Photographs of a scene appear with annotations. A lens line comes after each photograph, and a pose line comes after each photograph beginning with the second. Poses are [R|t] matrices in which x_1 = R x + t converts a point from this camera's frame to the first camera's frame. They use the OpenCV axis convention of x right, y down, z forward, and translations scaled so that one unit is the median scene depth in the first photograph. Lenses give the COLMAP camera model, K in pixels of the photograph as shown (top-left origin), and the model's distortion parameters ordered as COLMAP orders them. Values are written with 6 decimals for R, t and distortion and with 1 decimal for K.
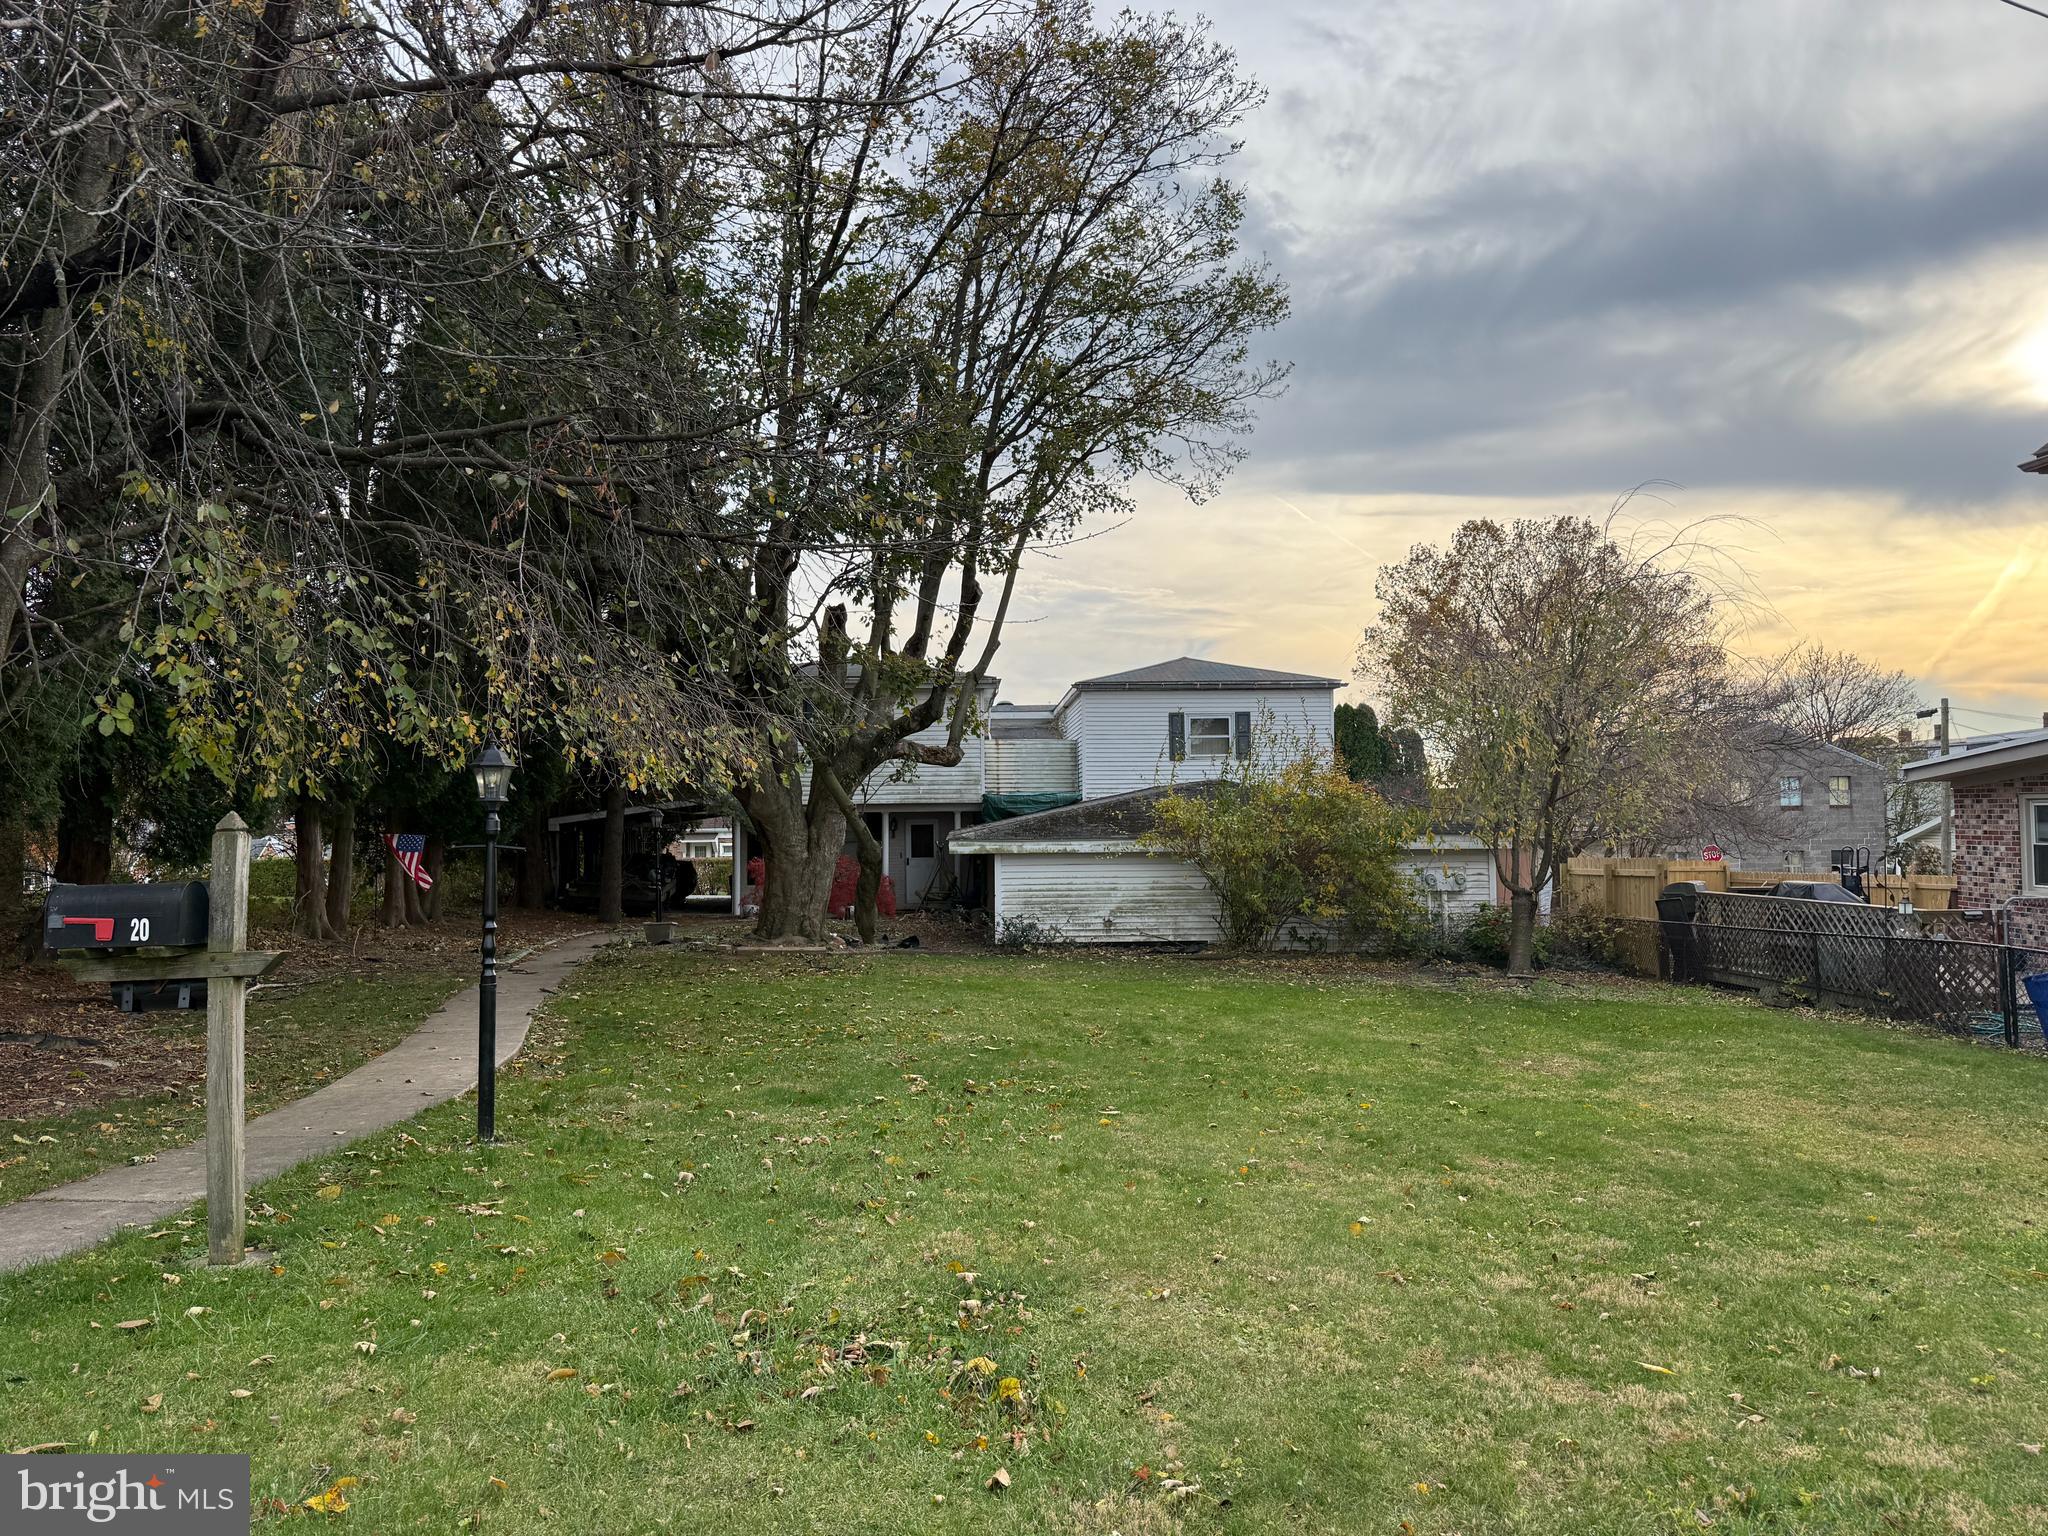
lens RADIAL K [[1453.9, 0, 1024.1], [0, 1453.9, 766.4], [0, 0, 1]] dist [0.001013, -0.008430]
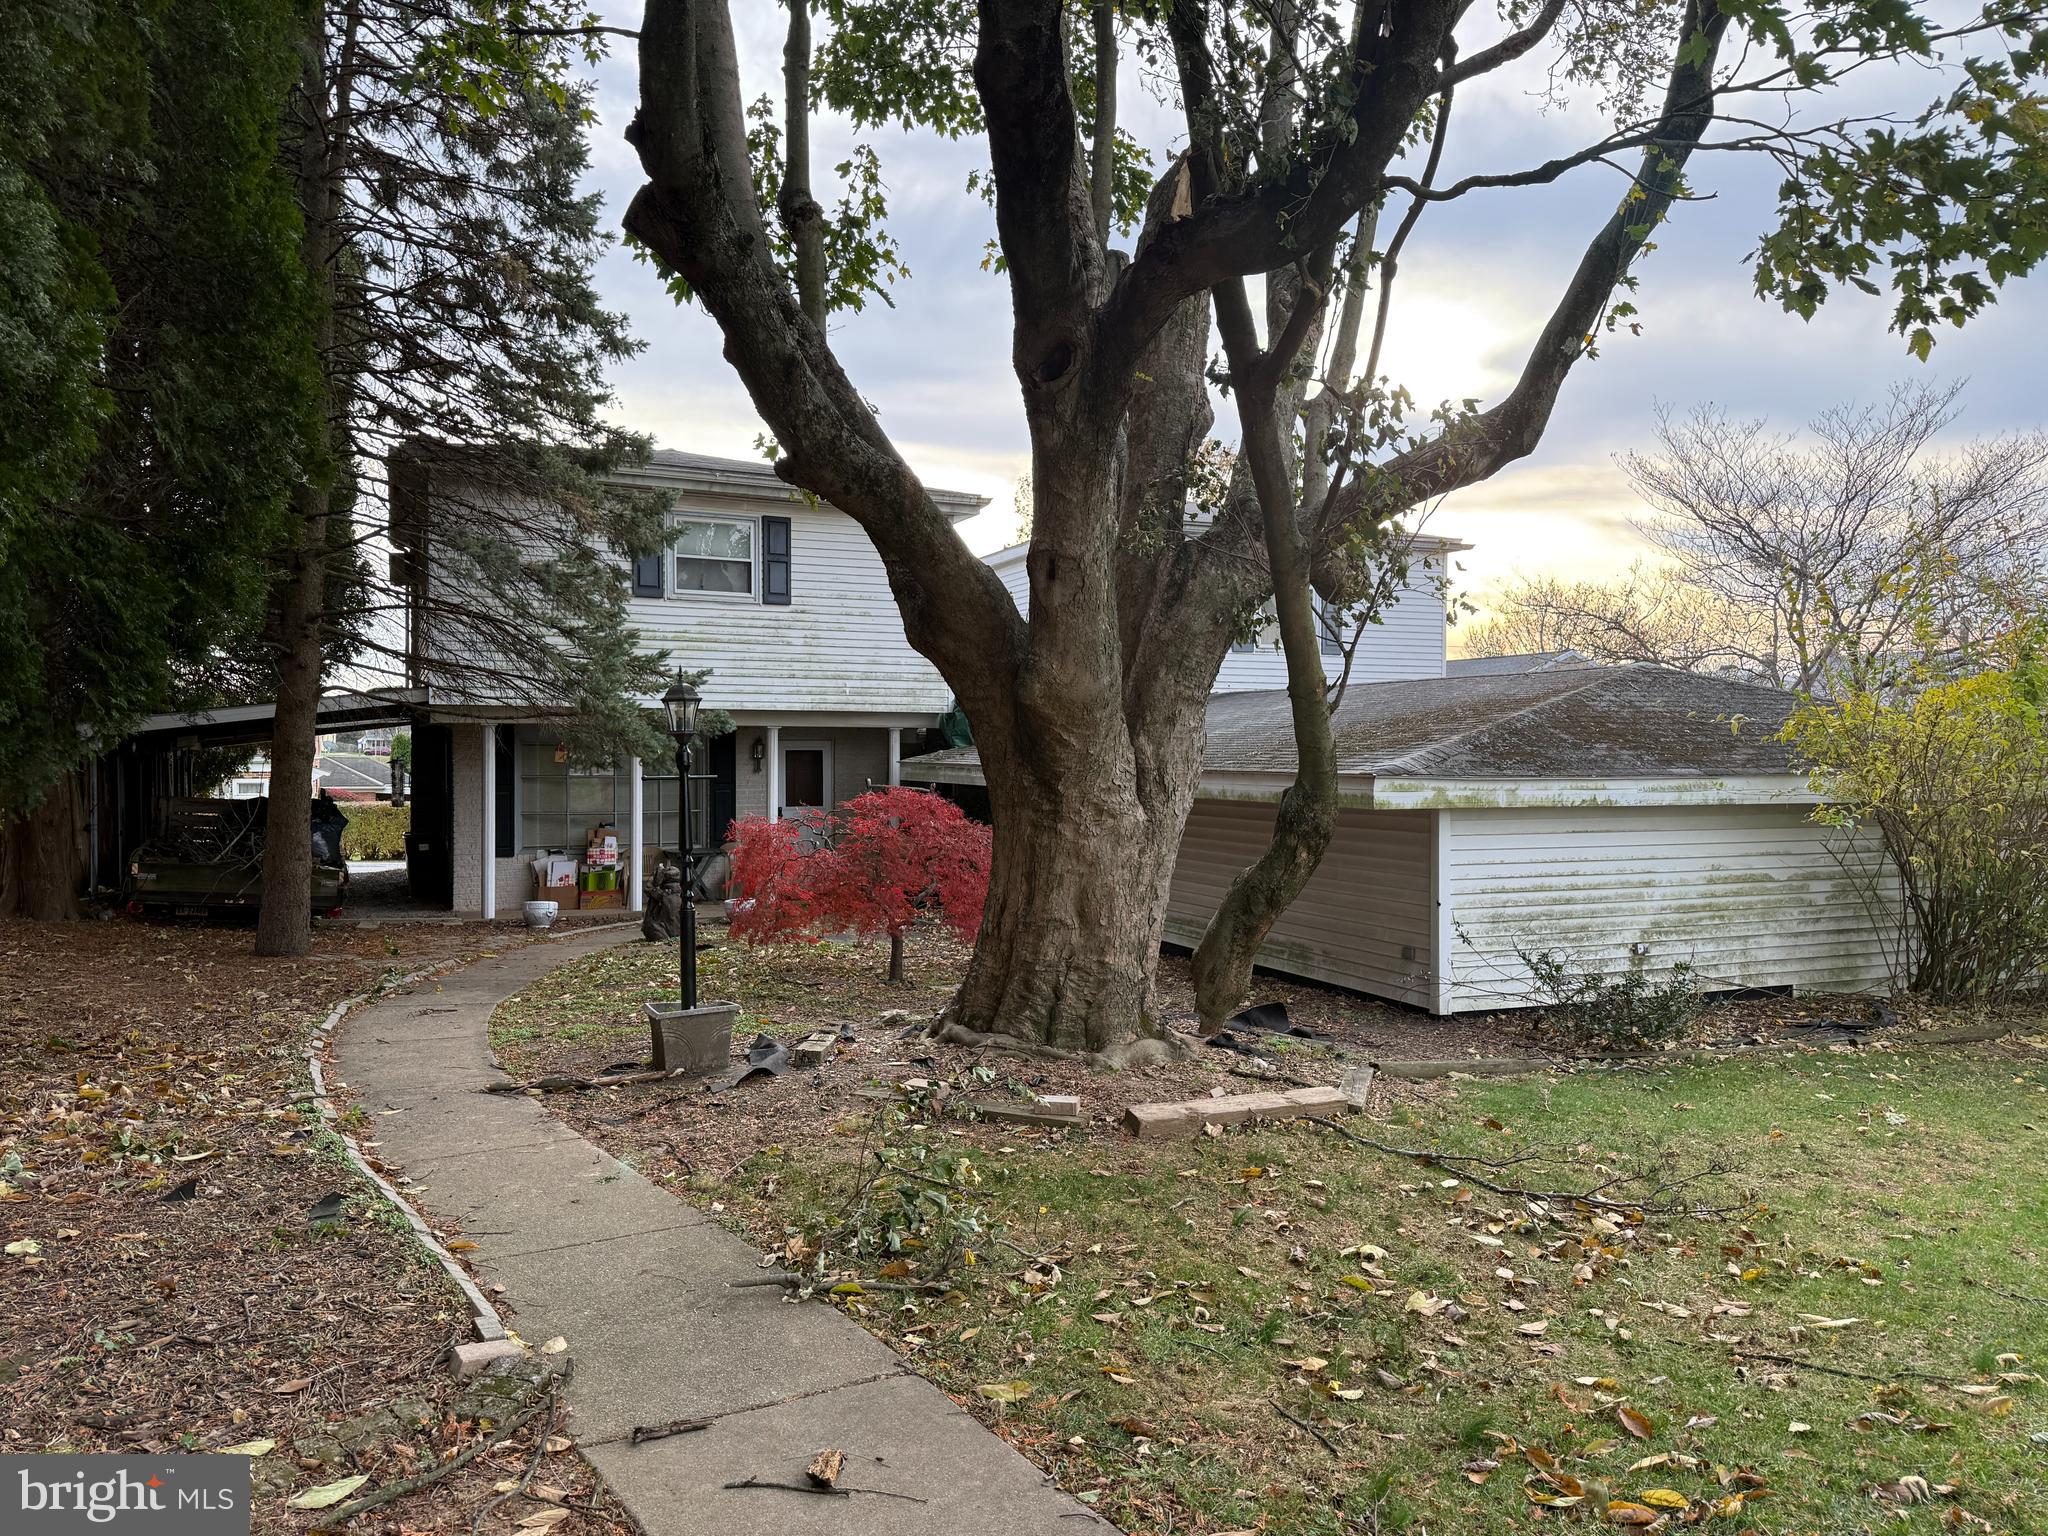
lens RADIAL K [[1453.9, 0, 1023.9], [0, 1453.9, 771.1], [0, 0, 1]] dist [0.001013, -0.008430]
pose [[0.929859, 0.007399, 0.367842, -0.296701], [-0.023294, 0.998976, 0.038789, 0.034901], [-0.367179, -0.044637, 0.929079, 0.642153]]
